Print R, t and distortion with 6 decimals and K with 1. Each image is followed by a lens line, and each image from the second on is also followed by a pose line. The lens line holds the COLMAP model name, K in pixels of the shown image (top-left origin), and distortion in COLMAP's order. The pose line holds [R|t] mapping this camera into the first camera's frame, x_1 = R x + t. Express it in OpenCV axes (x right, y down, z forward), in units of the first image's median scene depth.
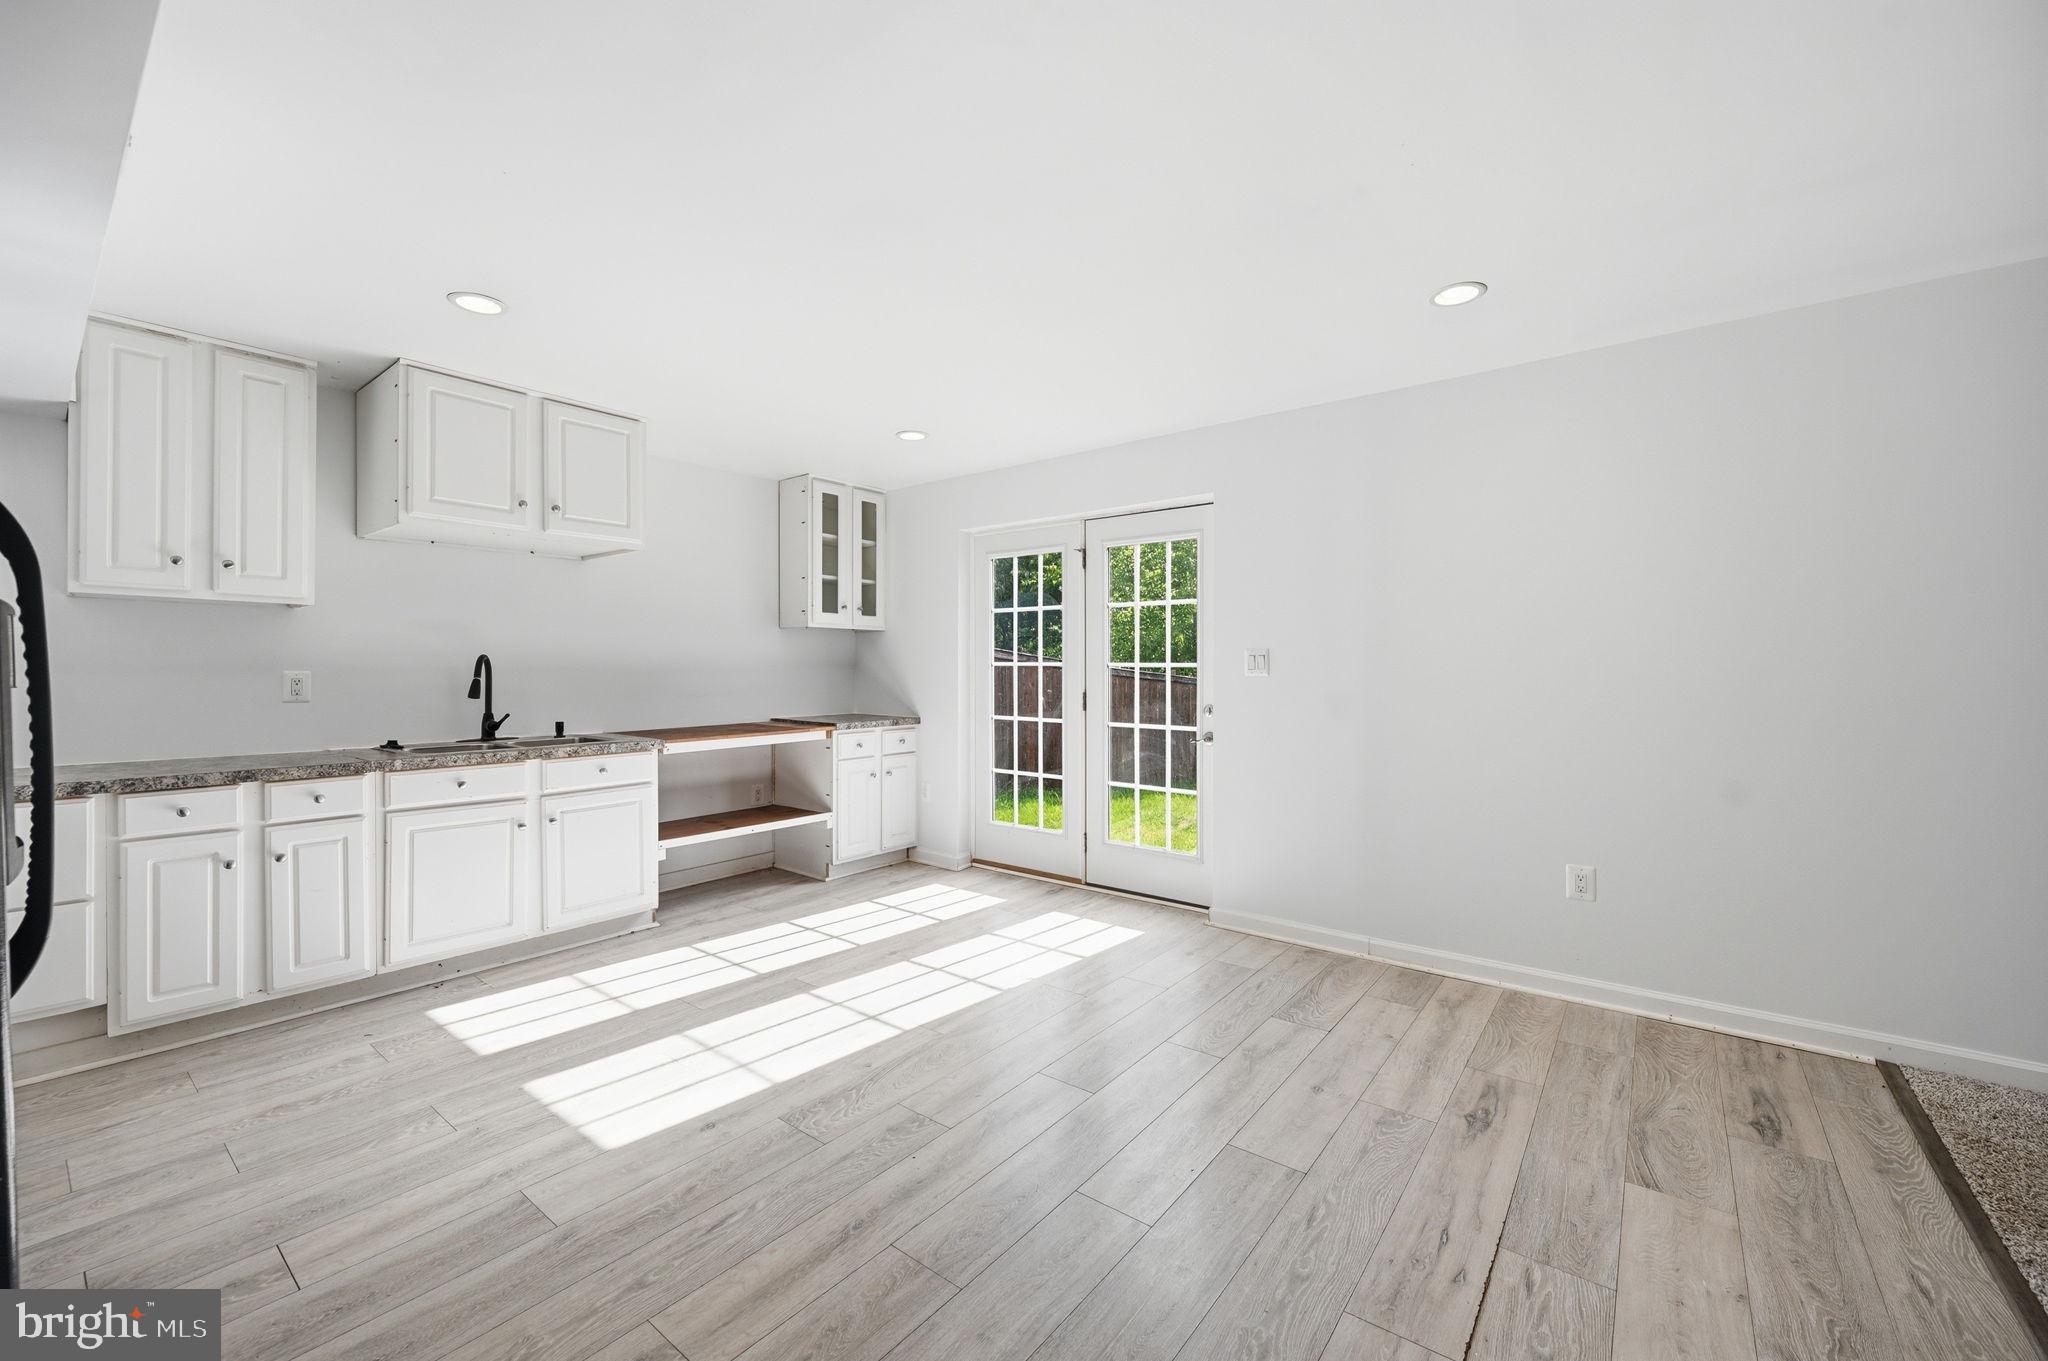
lens RADIAL K [[811.8, 0, 1027.6], [0, 811.8, 673.3], [0, 0, 1]] dist [-0.002385, 0.000247]
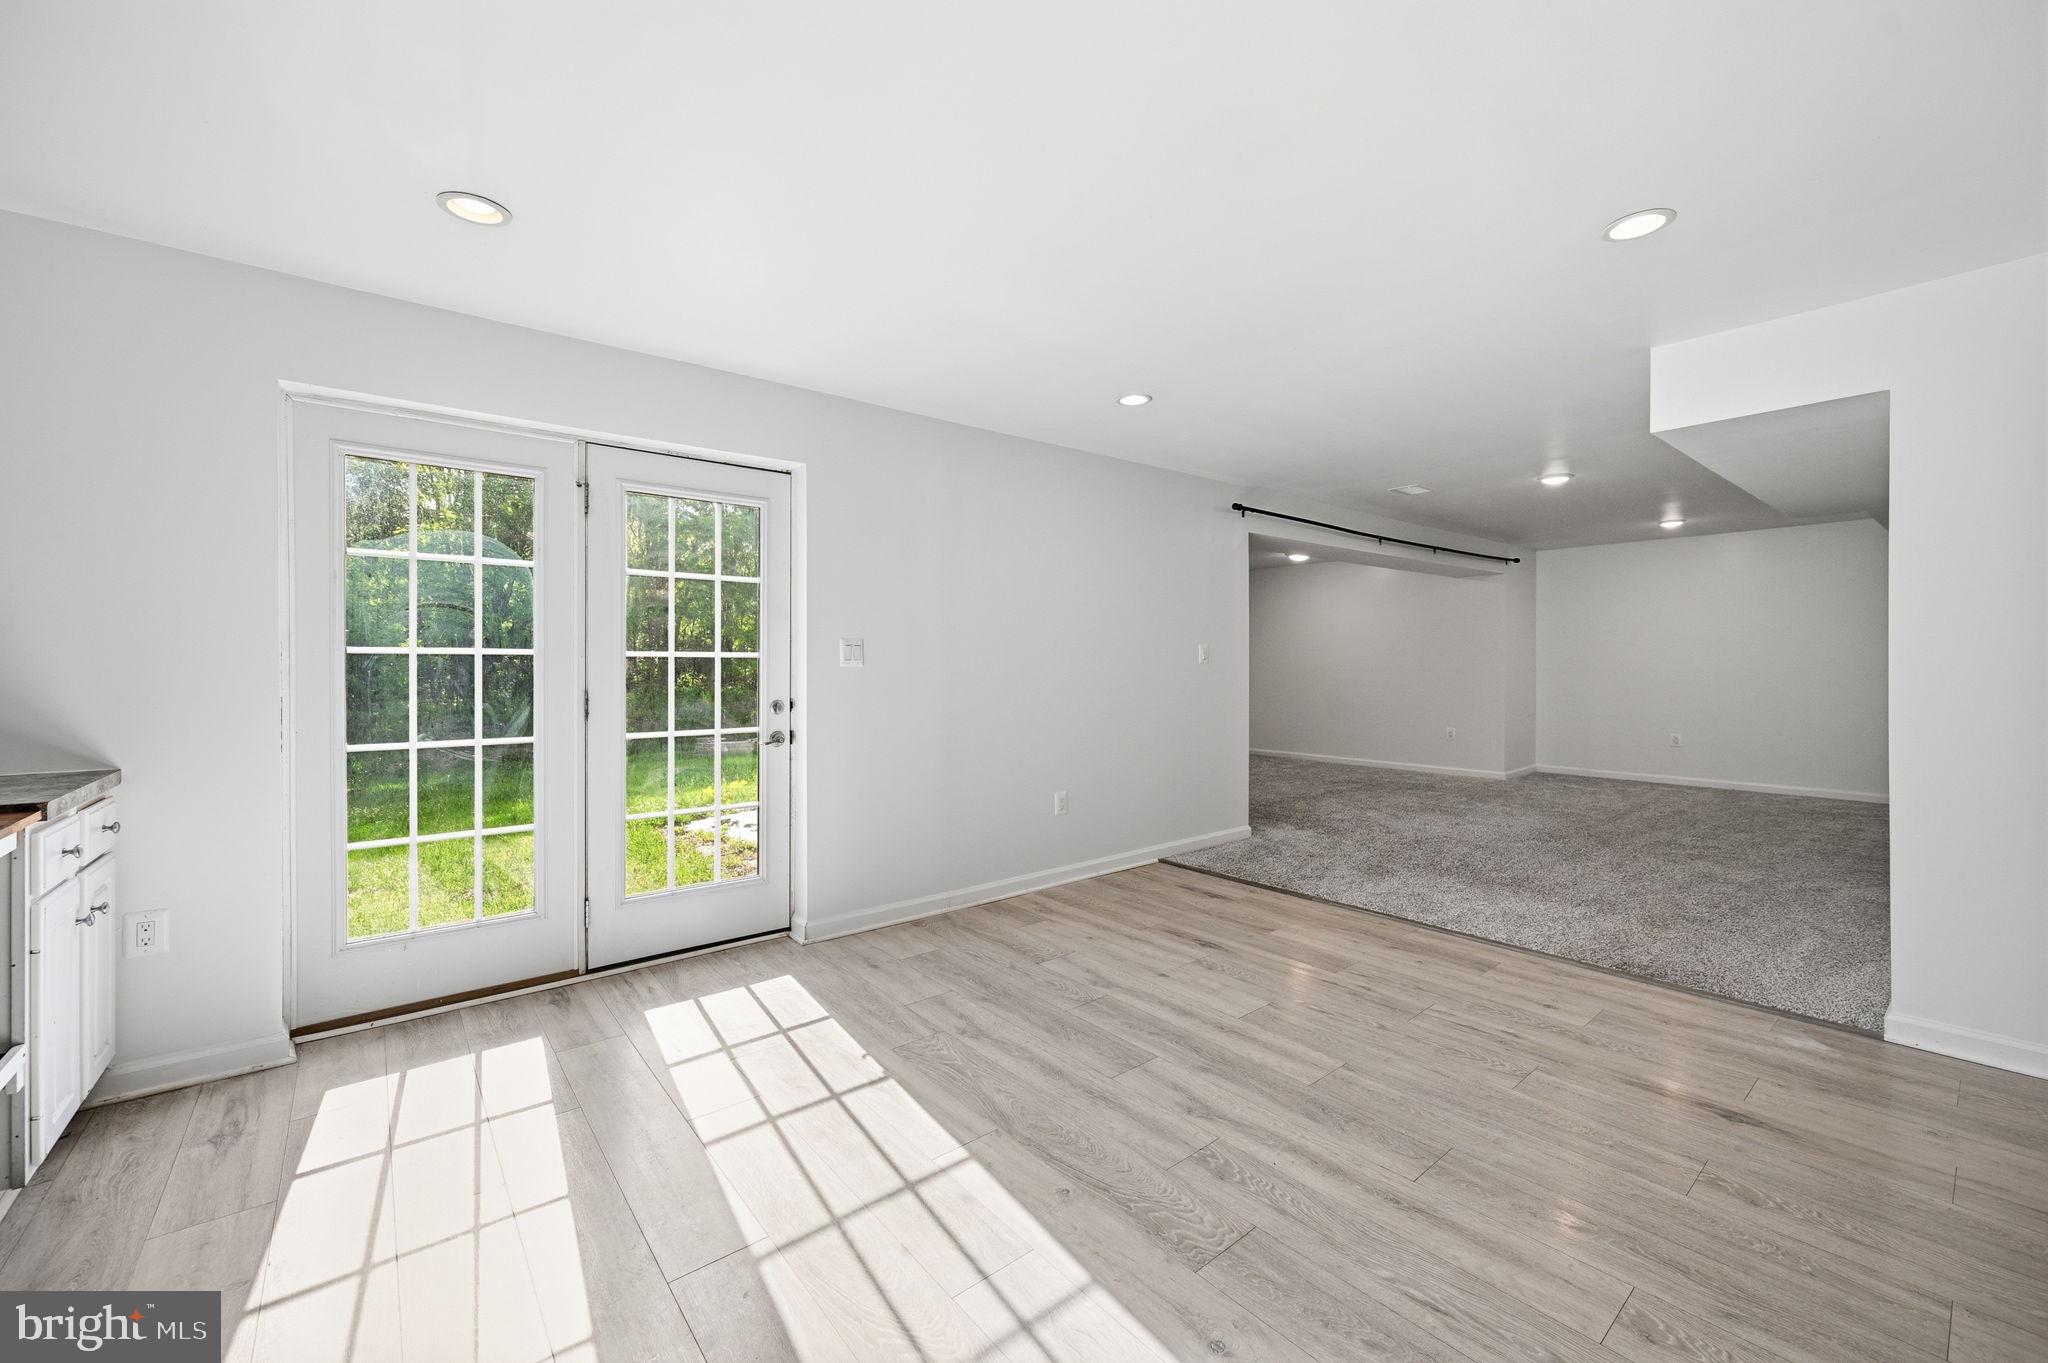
lens RADIAL K [[811.8, 0, 1027.5], [0, 811.8, 667.7], [0, 0, 1]] dist [-0.002385, 0.000247]
pose [[0.216281, -0.007708, 0.976301, -0.750662], [0.006295, 0.999959, 0.006500, -0.000154], [-0.976311, 0.004740, 0.216321, 0.708177]]
